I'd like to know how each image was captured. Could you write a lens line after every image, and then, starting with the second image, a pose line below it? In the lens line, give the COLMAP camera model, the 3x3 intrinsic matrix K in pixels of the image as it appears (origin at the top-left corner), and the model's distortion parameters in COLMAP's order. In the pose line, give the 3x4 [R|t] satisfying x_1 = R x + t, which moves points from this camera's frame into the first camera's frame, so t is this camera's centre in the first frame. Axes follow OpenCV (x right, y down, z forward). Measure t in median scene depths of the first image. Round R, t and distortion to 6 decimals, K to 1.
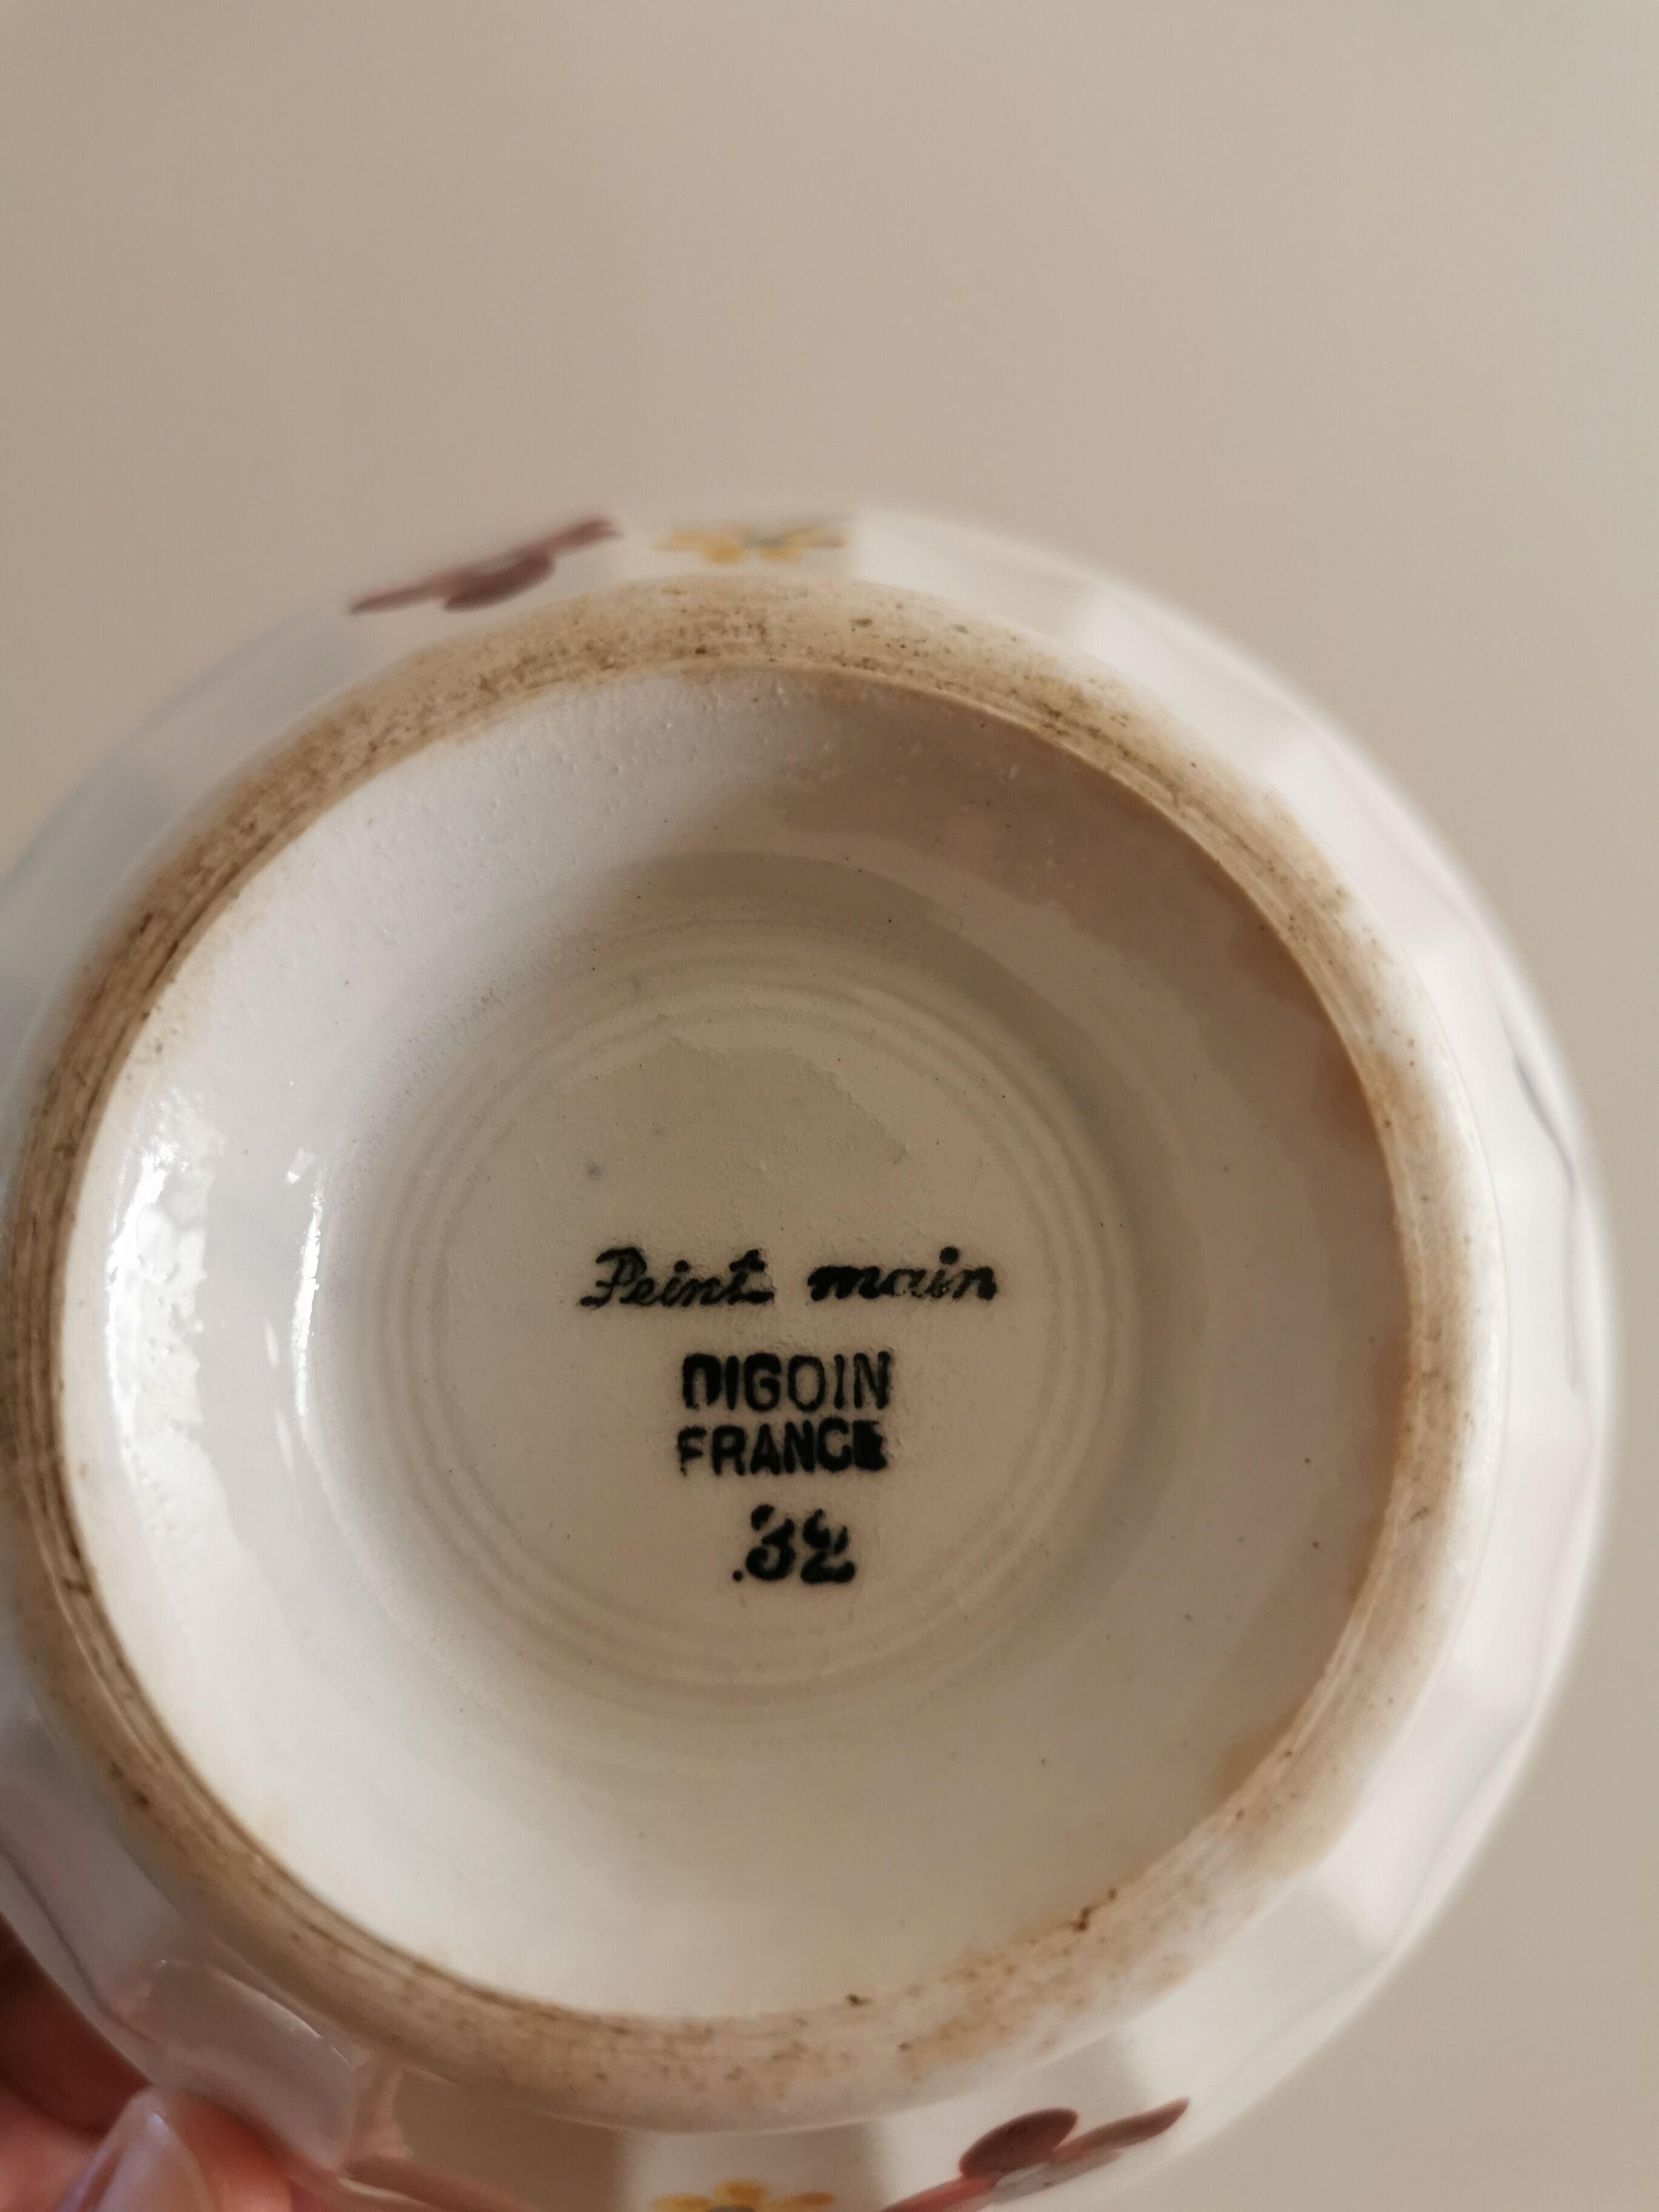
lens RADIAL K [[1805.5, 0, 813.3], [0, 1805.5, 1095.1], [0, 0, 1]] dist [0.001050, -0.020932]
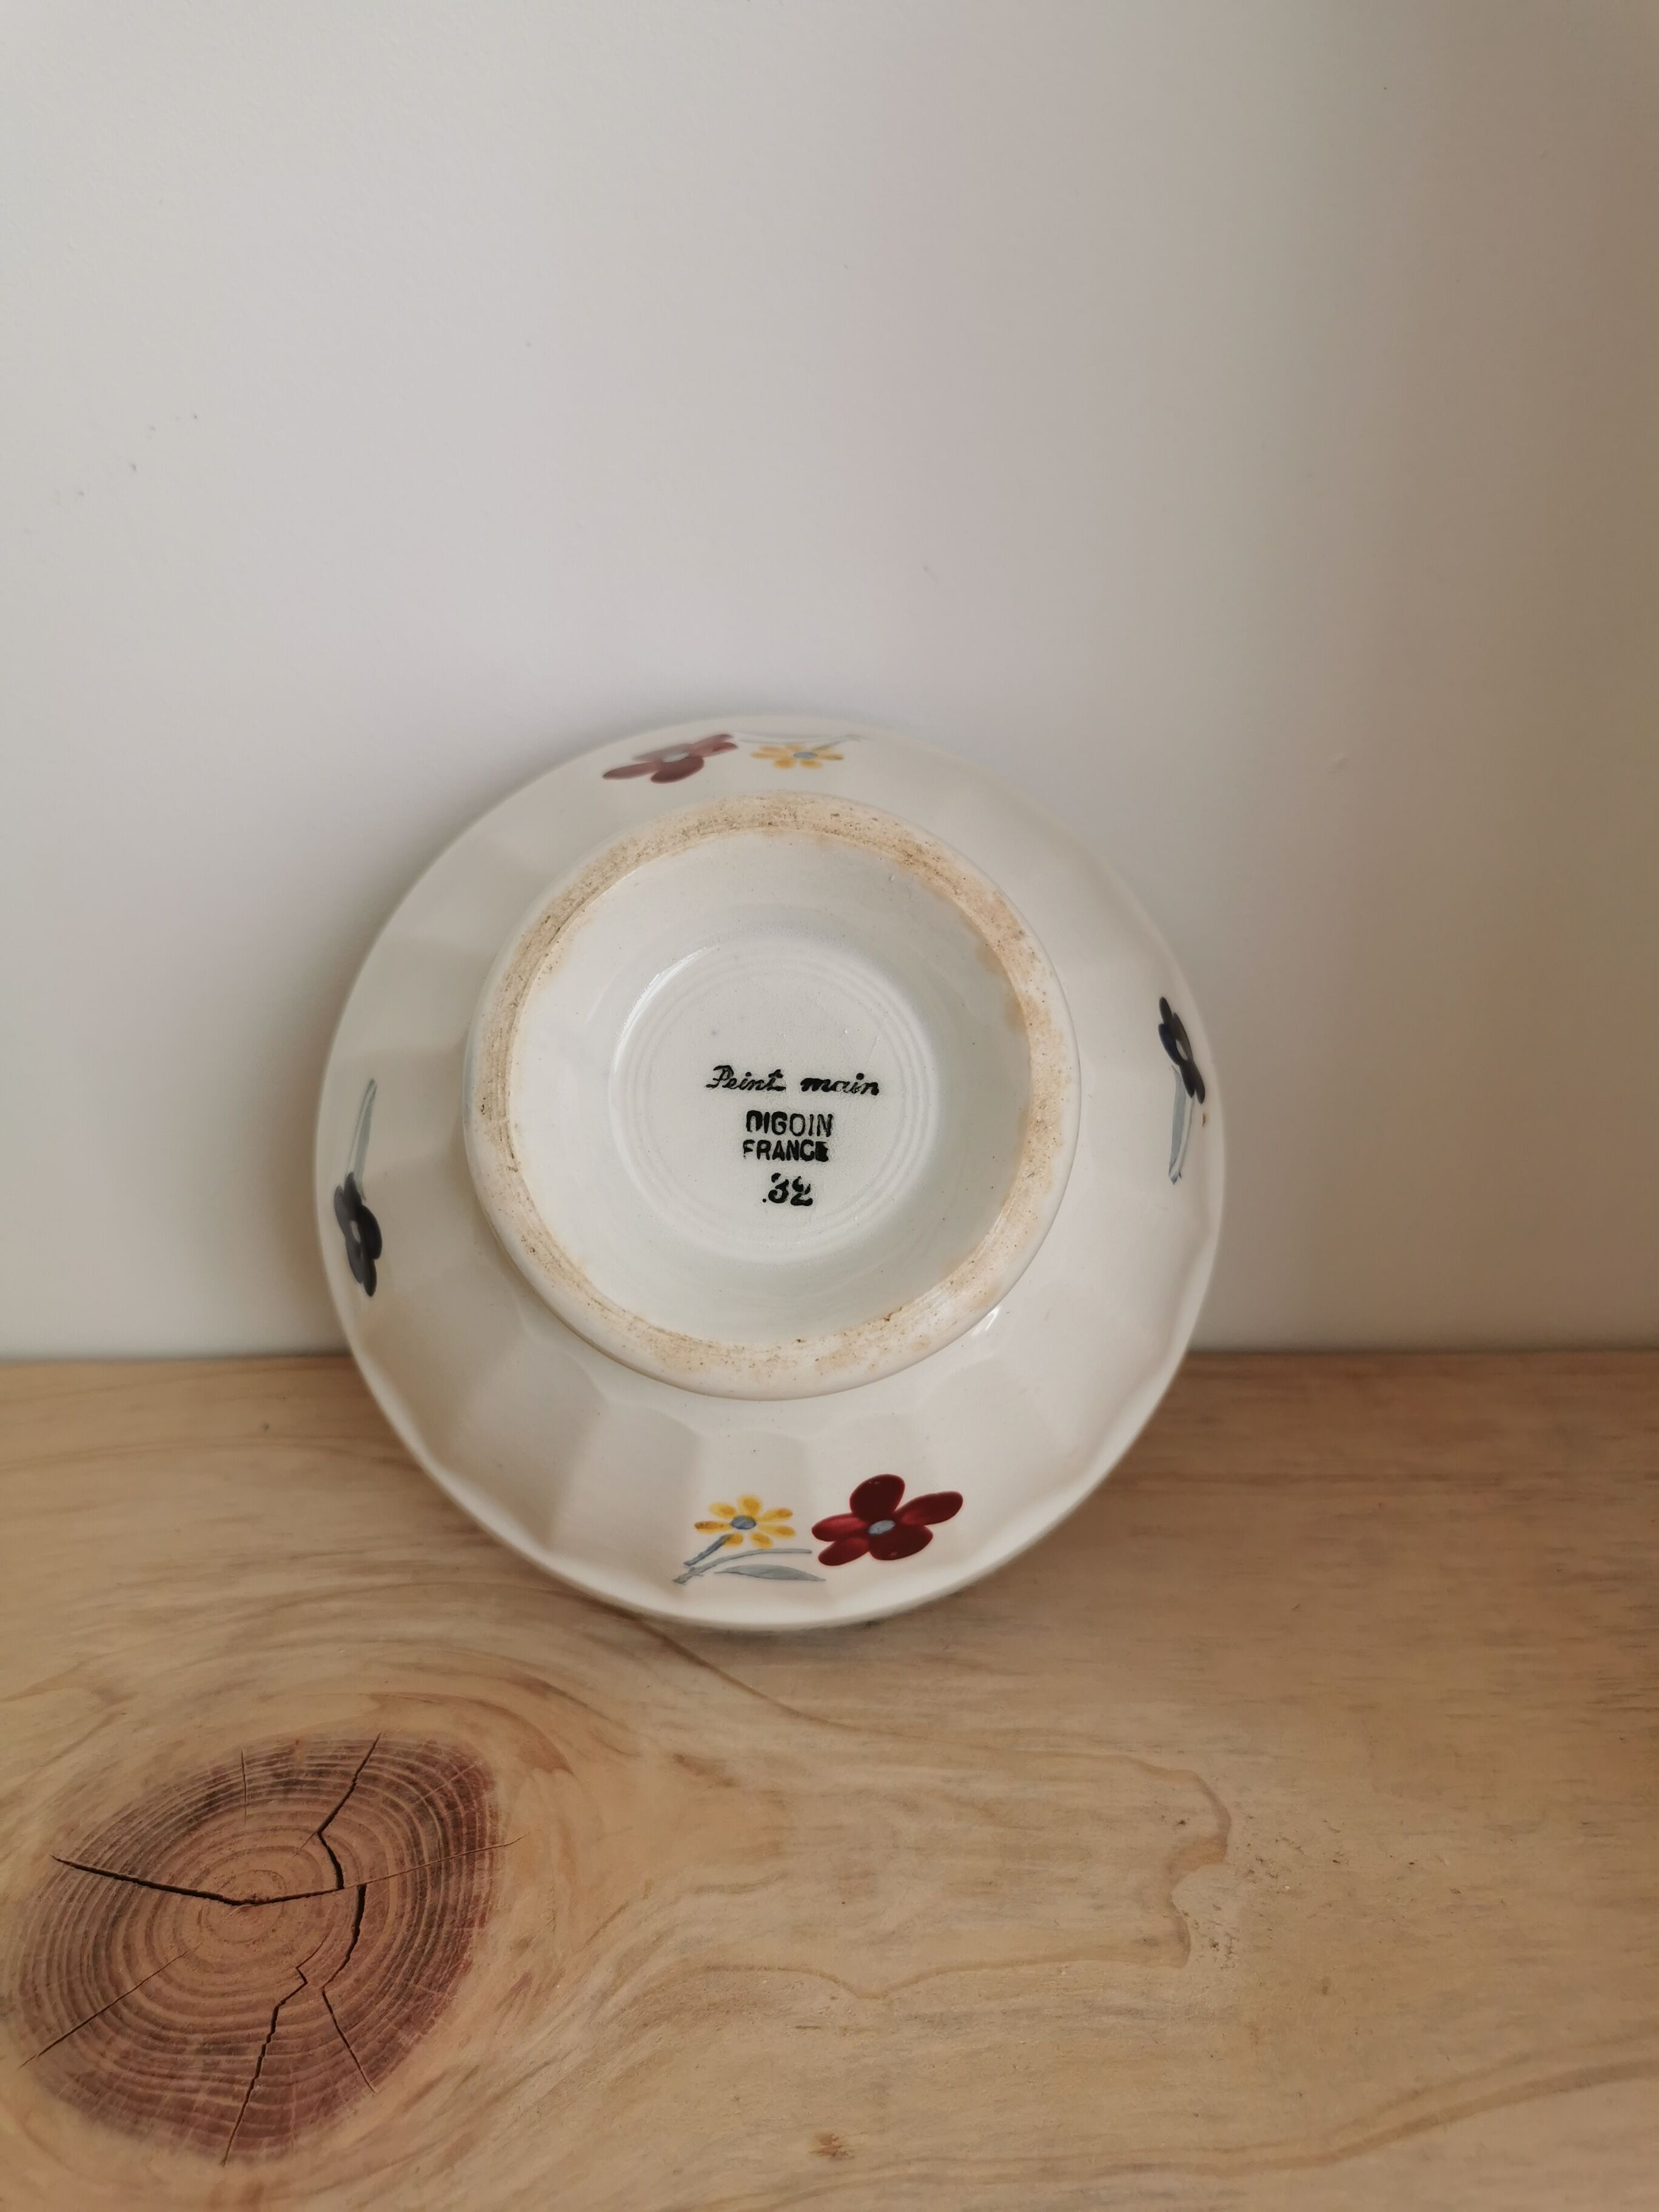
lens RADIAL K [[1805.5, 0, 844.3], [0, 1805.5, 1118.3], [0, 0, 1]] dist [0.001050, -0.020932]
pose [[0.998338, 0.054737, -0.018005, 0.102007], [-0.055095, 0.998280, -0.020040, 0.196597], [0.016878, 0.020998, 0.999637, -1.415365]]
